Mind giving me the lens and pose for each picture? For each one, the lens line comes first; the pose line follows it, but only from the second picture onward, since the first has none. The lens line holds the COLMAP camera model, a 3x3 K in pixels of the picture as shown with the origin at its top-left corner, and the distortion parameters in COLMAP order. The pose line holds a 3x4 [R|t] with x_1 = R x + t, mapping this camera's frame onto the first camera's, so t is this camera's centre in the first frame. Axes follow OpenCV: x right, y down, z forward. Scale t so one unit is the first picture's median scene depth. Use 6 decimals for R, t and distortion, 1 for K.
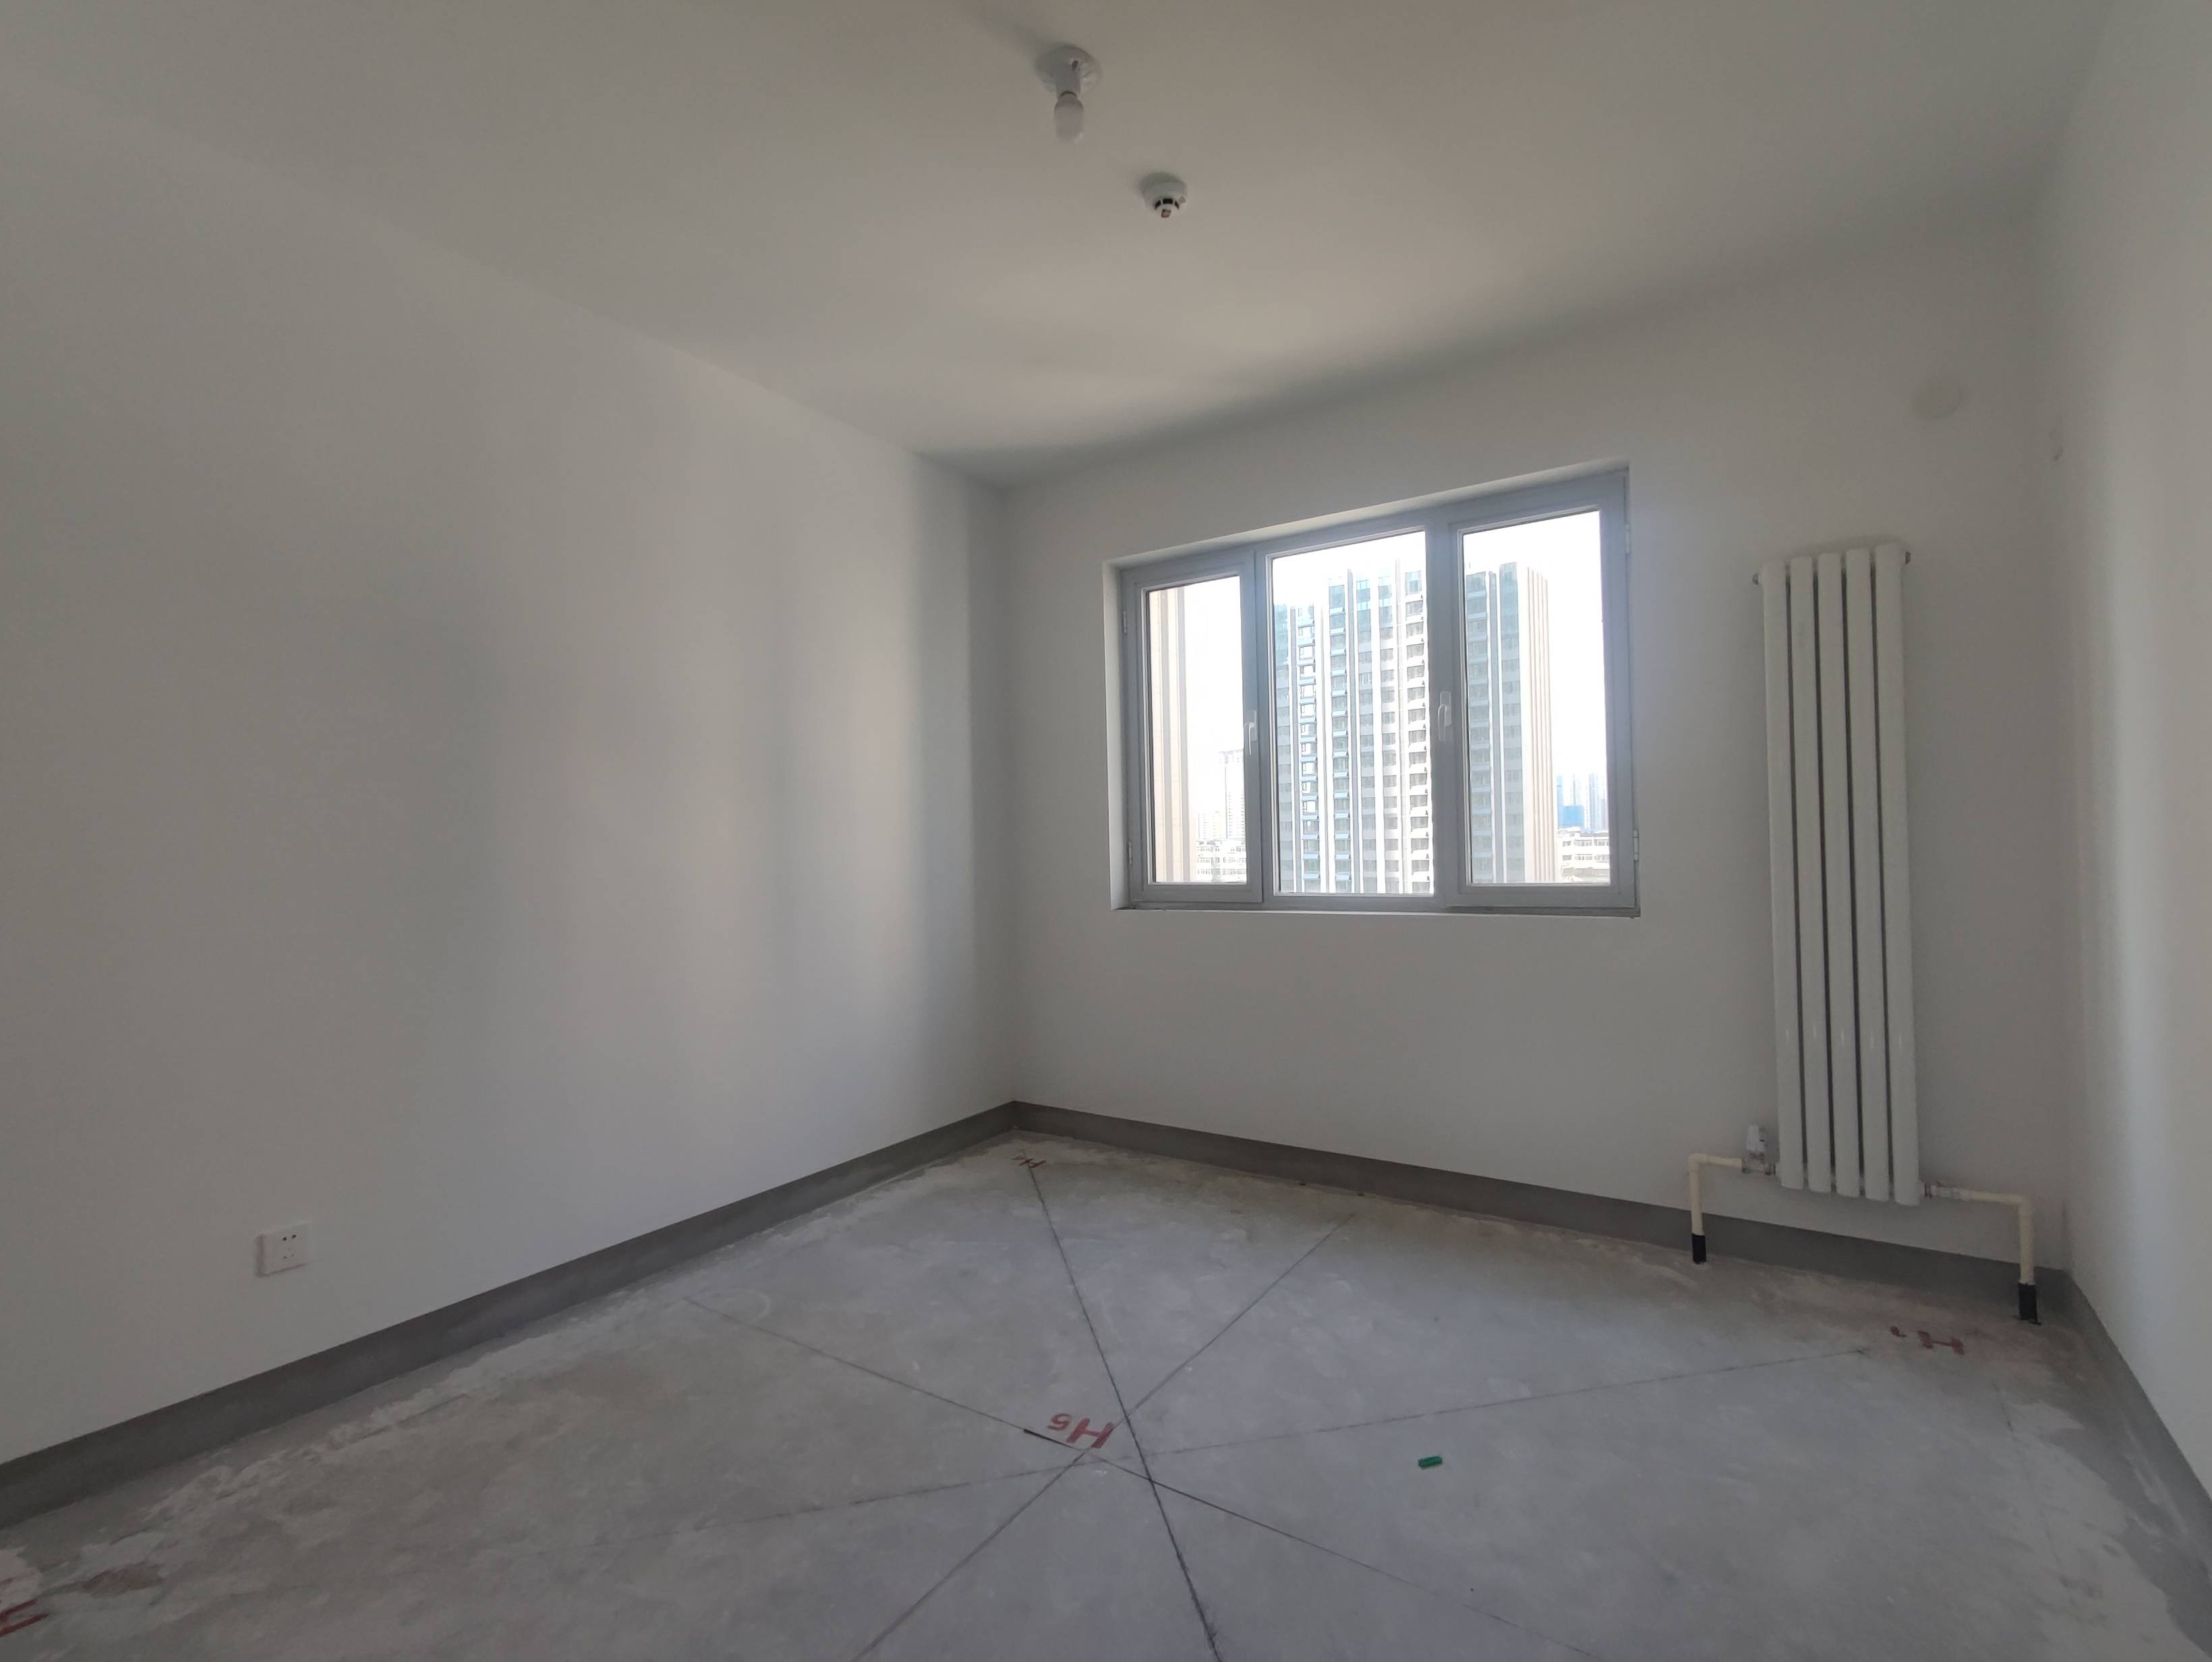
lens RADIAL K [[1014.6, 0, 1106.0], [0, 1014.6, 831.0], [0, 0, 1]] dist [0.000289, -0.048415]
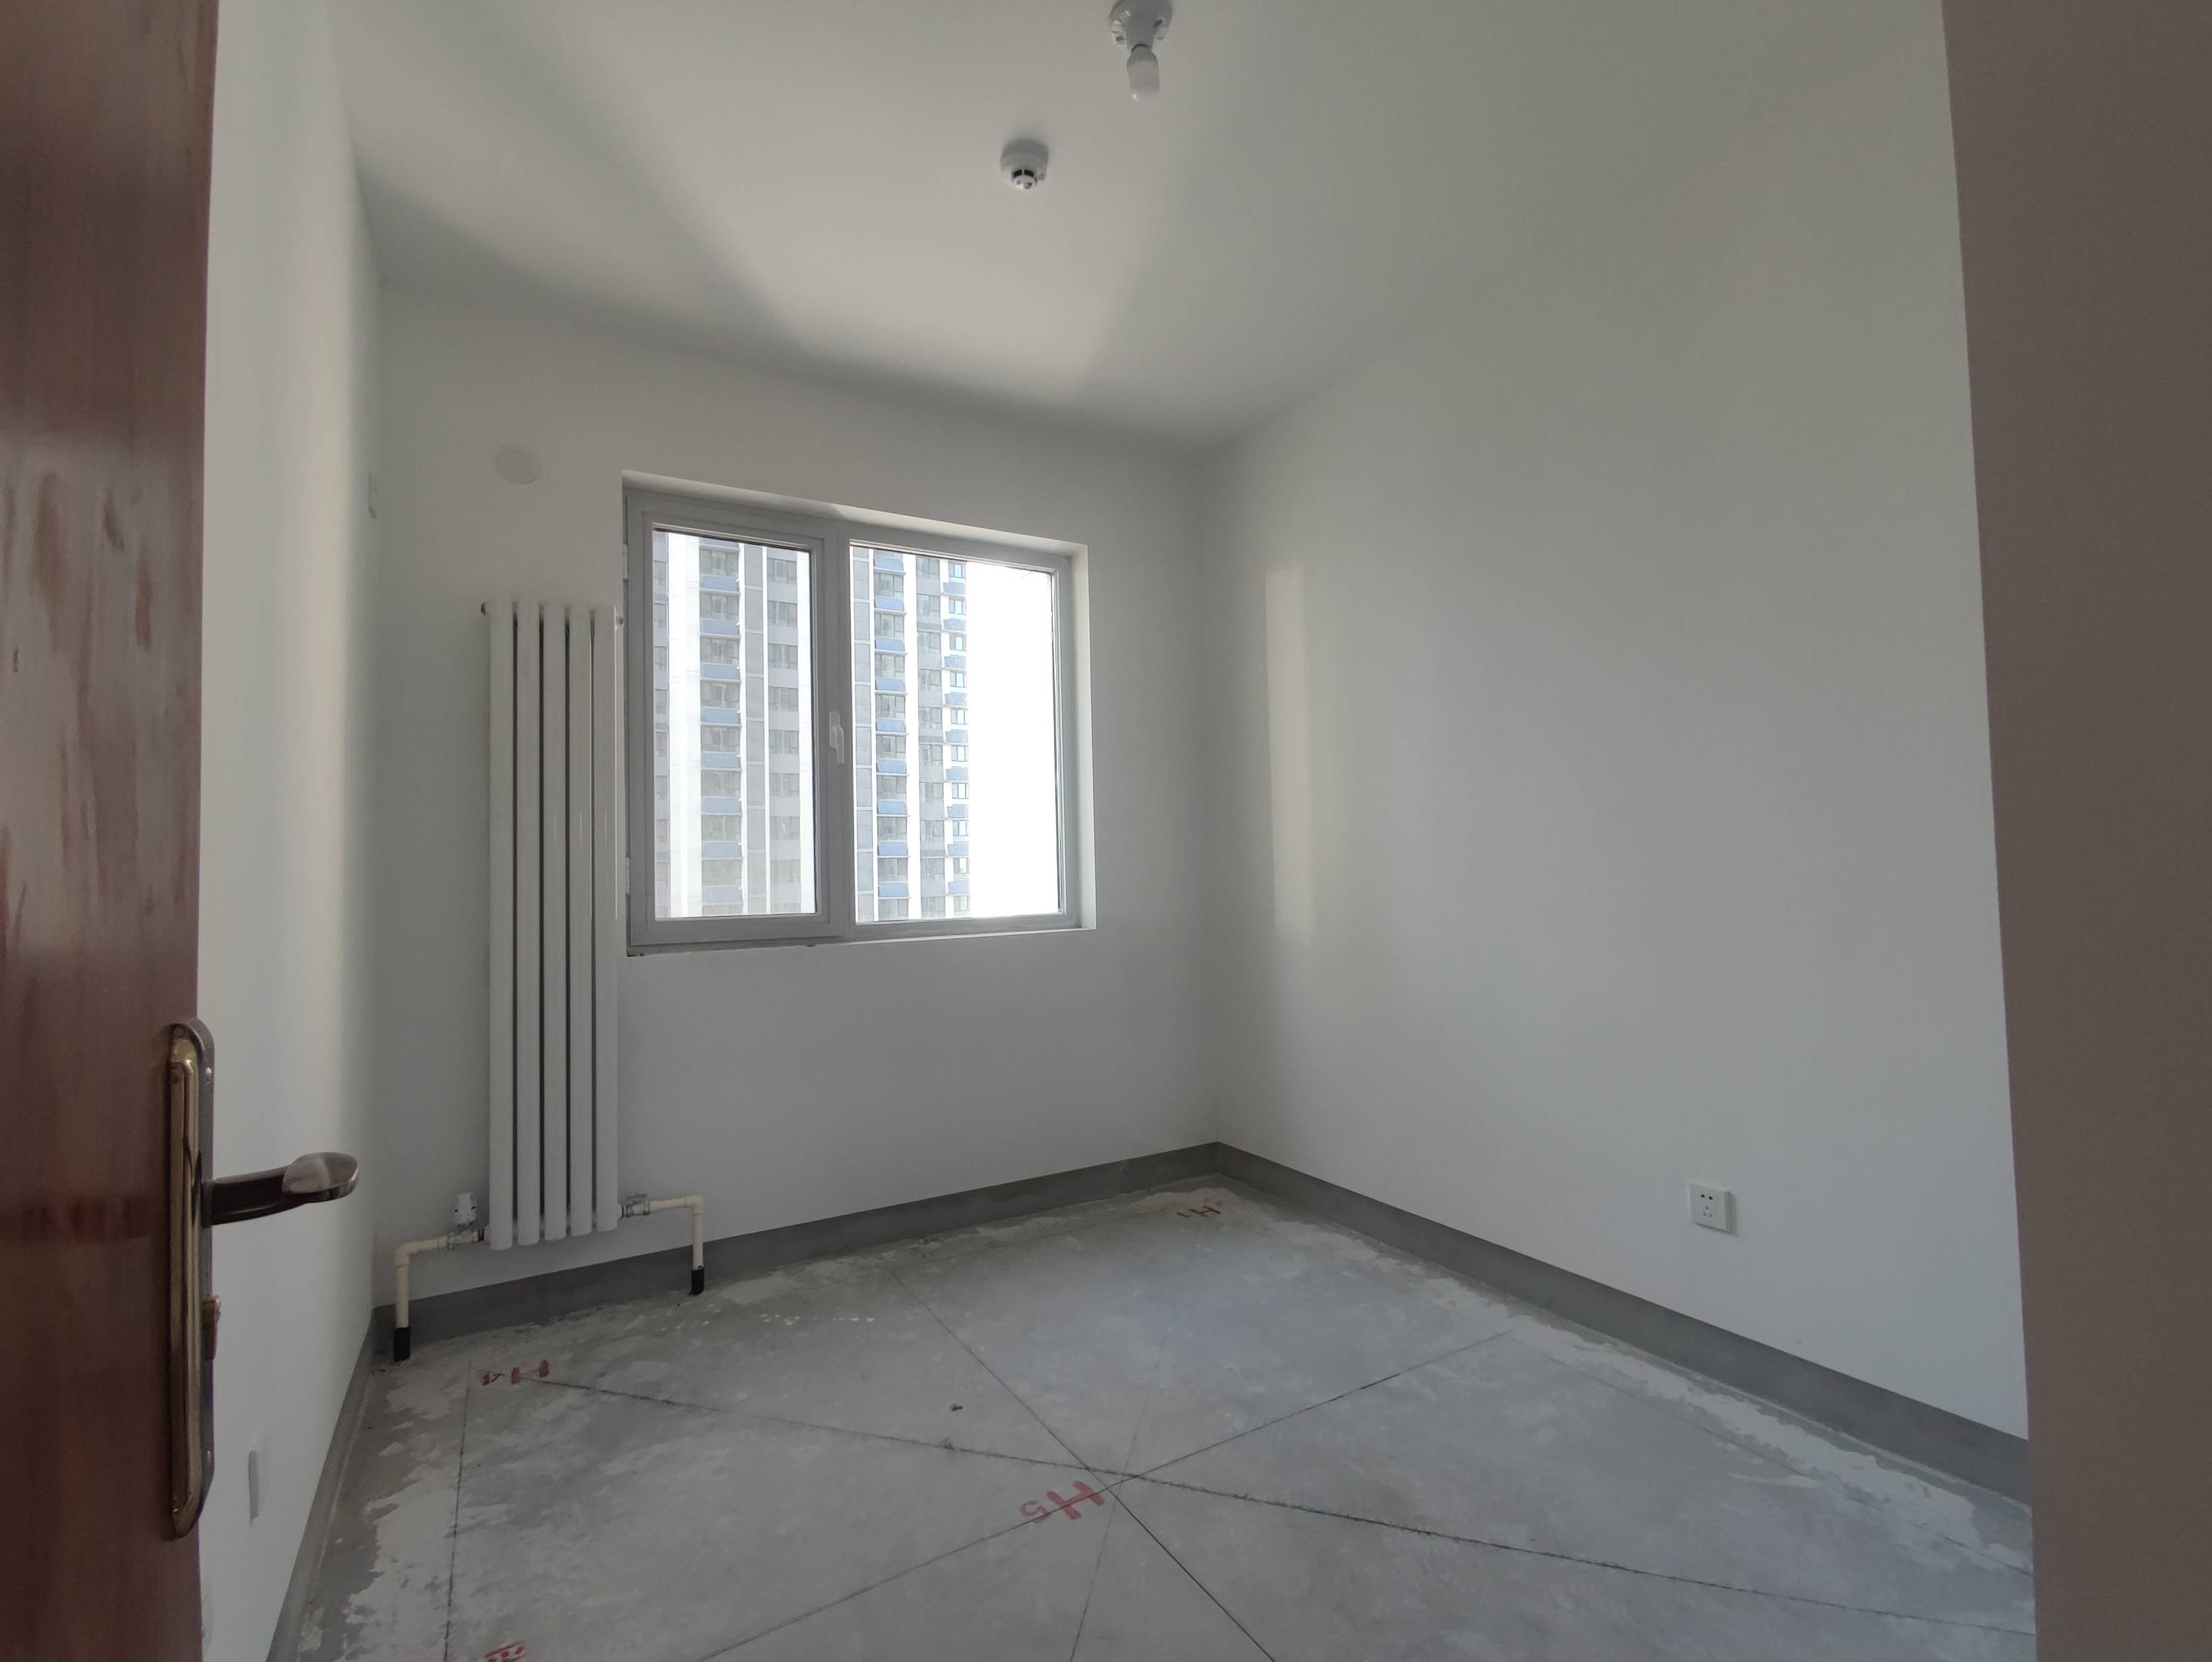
lens RADIAL K [[972.3, 0, 1106.0], [0, 972.3, 831.0], [0, 0, 1]] dist [0.098406, 0.000061]
pose [[0.424197, 0.055096, 0.903893, -0.201930], [-0.001055, 0.998177, -0.060348, 0.011274], [-0.905570, 0.024646, 0.423481, 0.158046]]
